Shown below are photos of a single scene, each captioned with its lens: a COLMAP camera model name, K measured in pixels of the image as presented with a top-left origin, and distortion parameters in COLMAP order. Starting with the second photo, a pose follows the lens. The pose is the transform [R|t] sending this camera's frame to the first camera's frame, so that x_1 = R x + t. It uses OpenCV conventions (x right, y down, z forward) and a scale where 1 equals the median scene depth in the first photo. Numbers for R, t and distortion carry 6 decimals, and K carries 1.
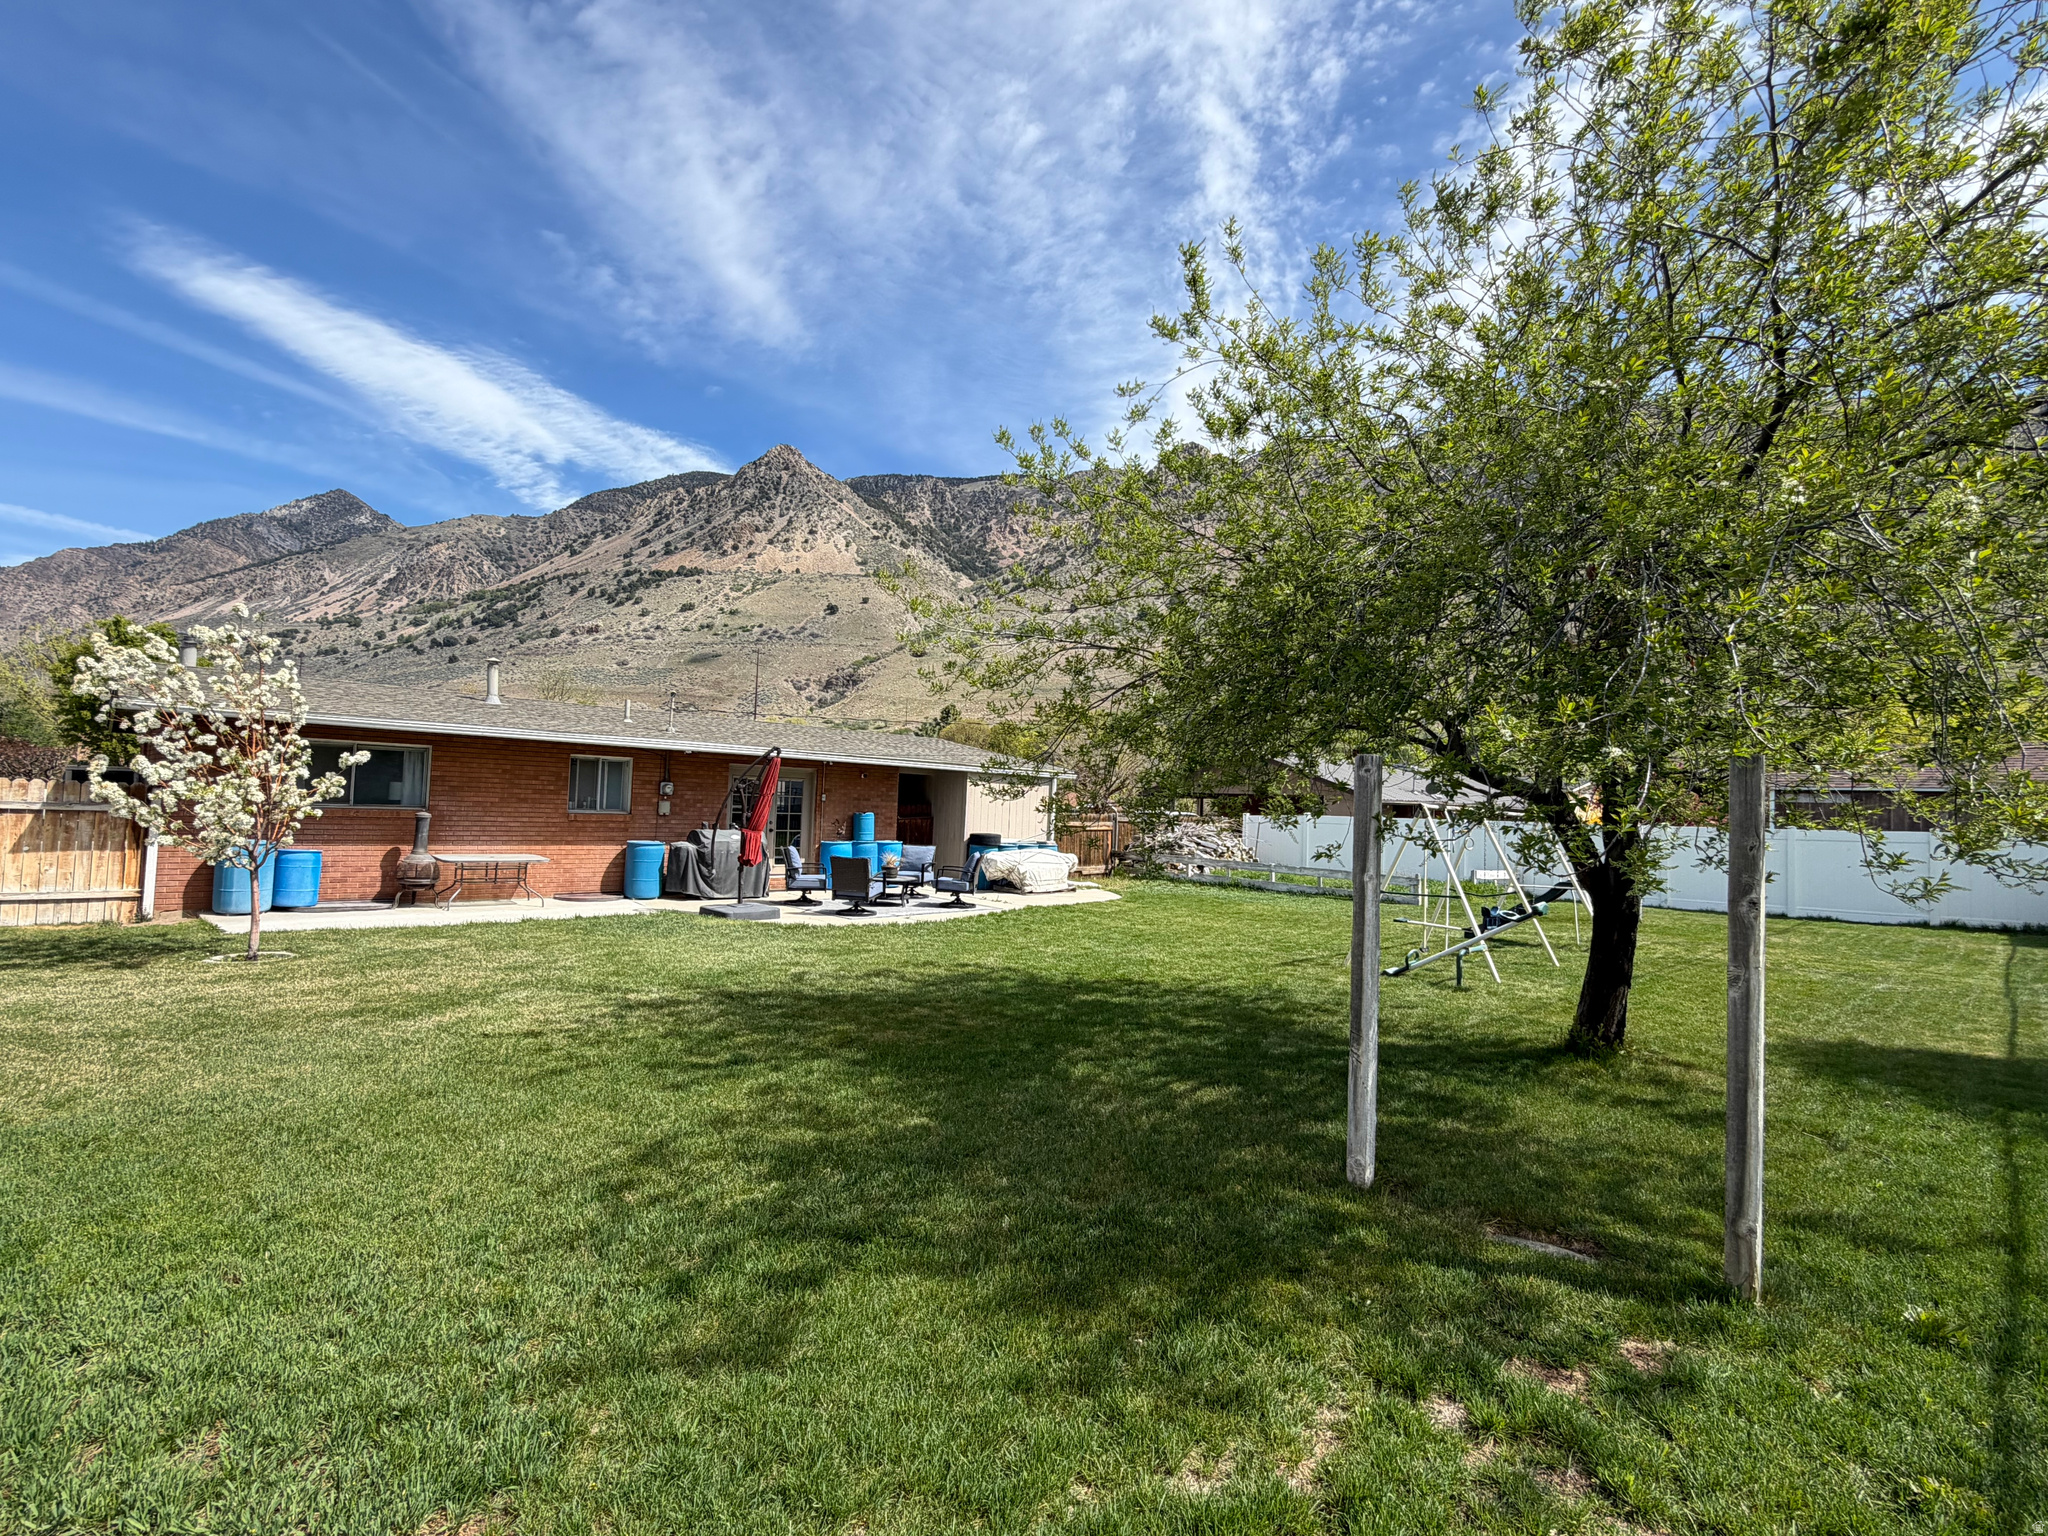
lens RADIAL K [[977.5, 0, 1024.0], [0, 977.5, 768.0], [0, 0, 1]] dist [-0.000428, -0.000211]
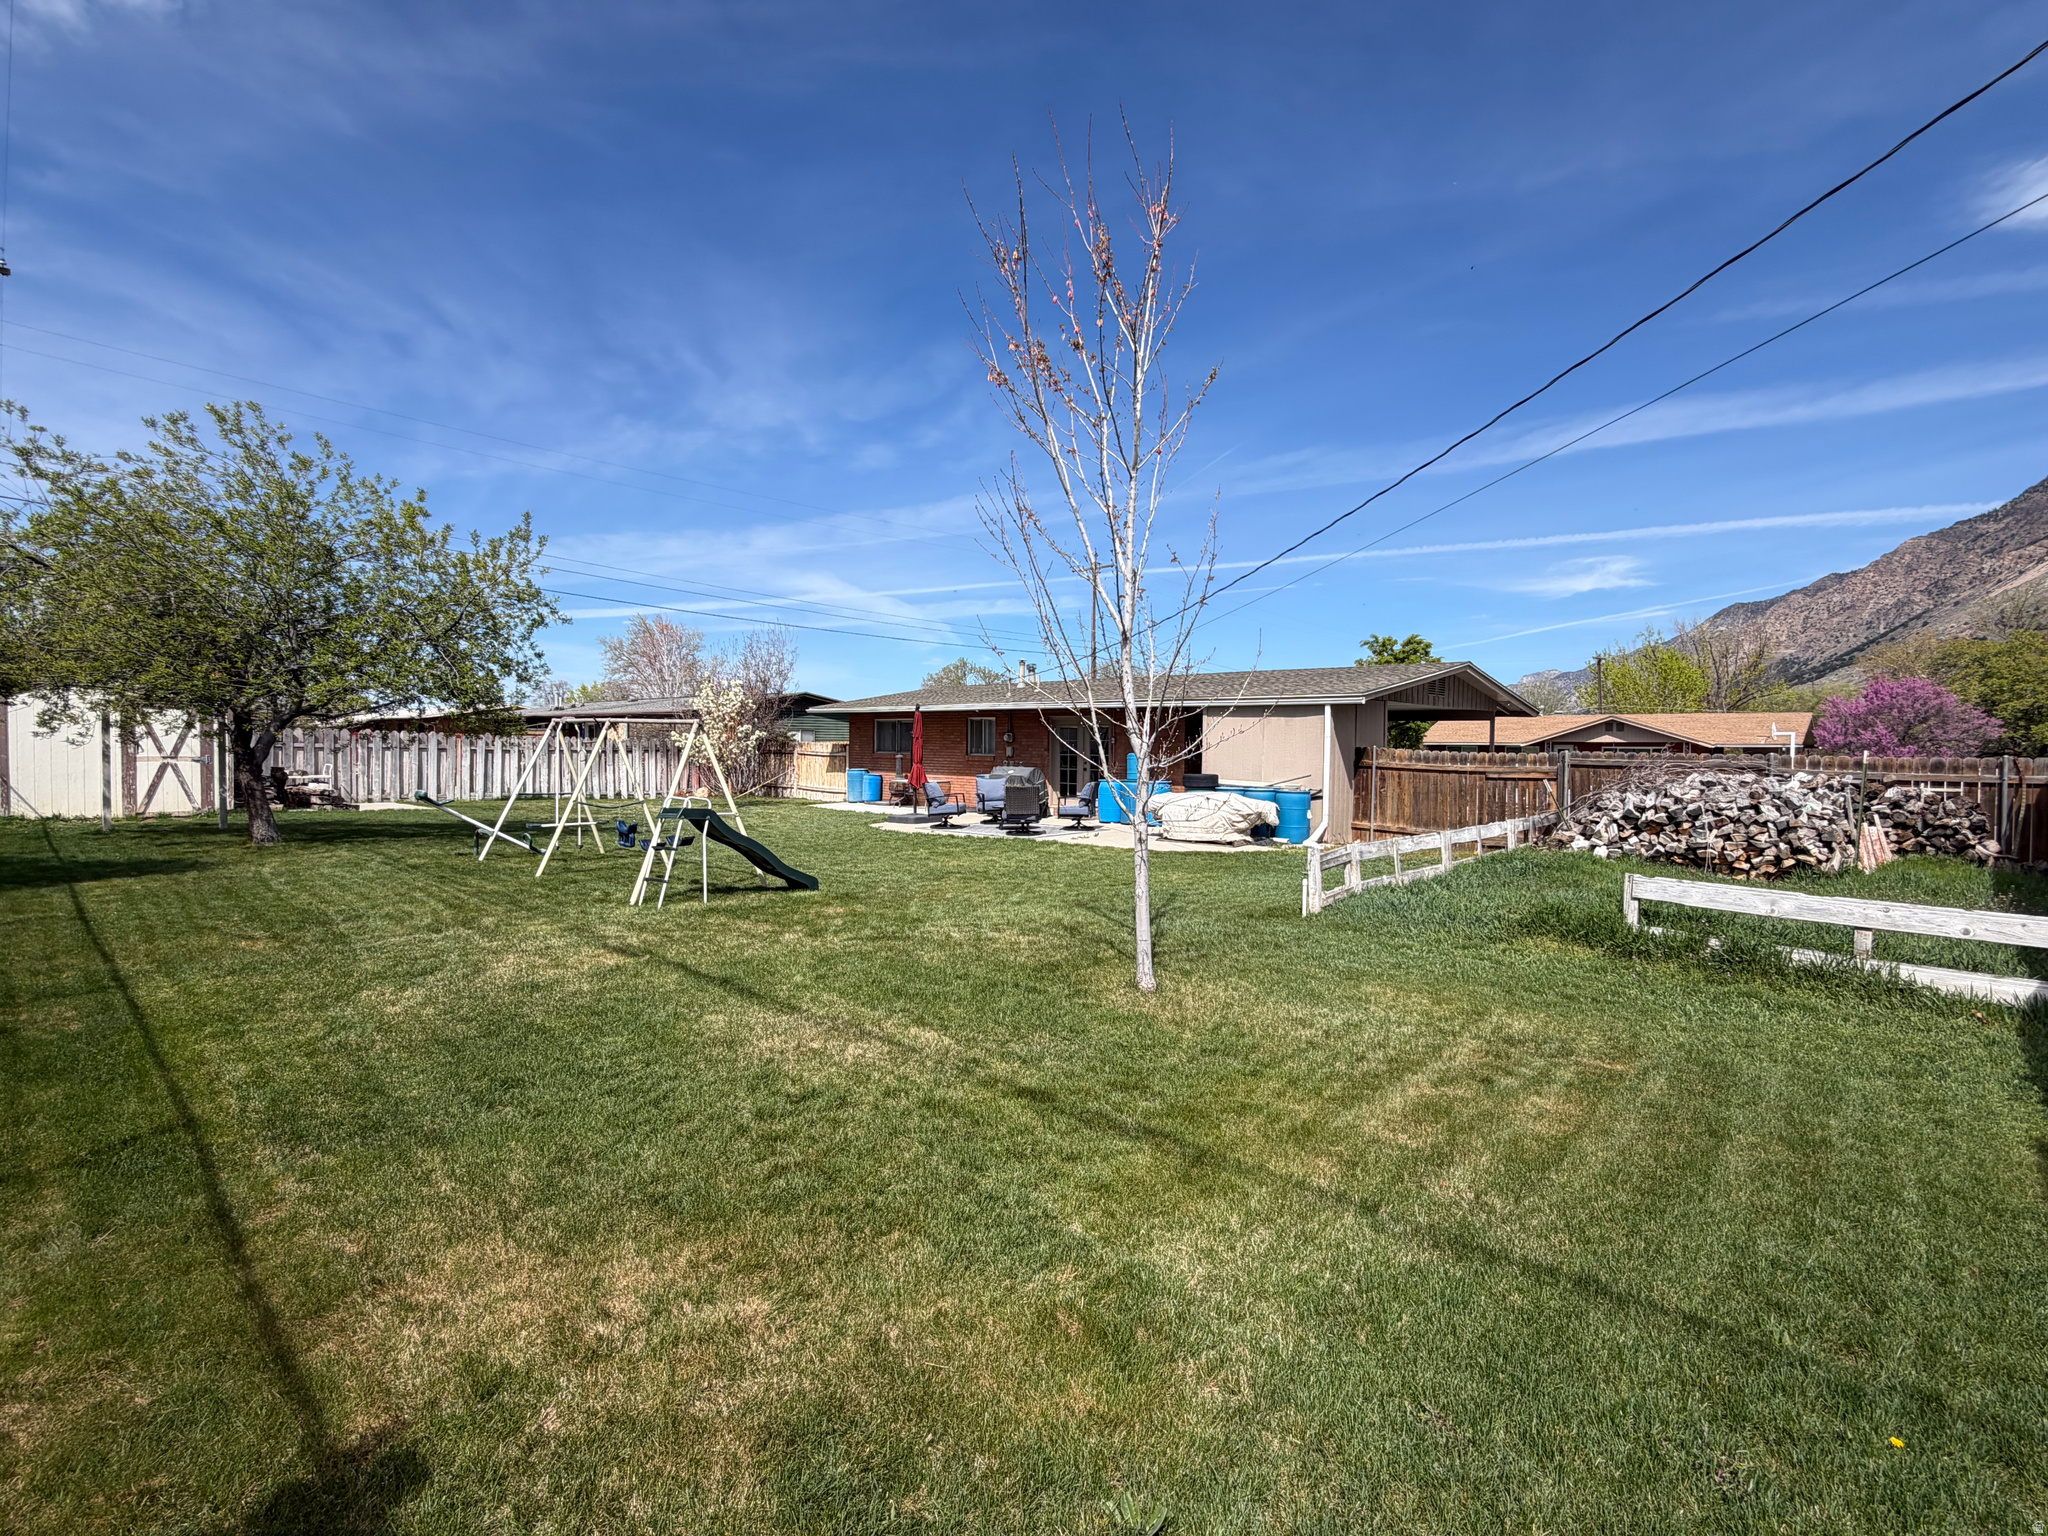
lens RADIAL K [[977.5, 0, 1024.0], [0, 977.5, 768.0], [0, 0, 1]] dist [-0.000428, -0.000211]
pose [[0.040068, -0.014757, -0.999088, 1.151358], [0.032185, 0.999391, -0.013470, 0.093570], [0.998678, -0.031616, 0.040519, 1.073901]]
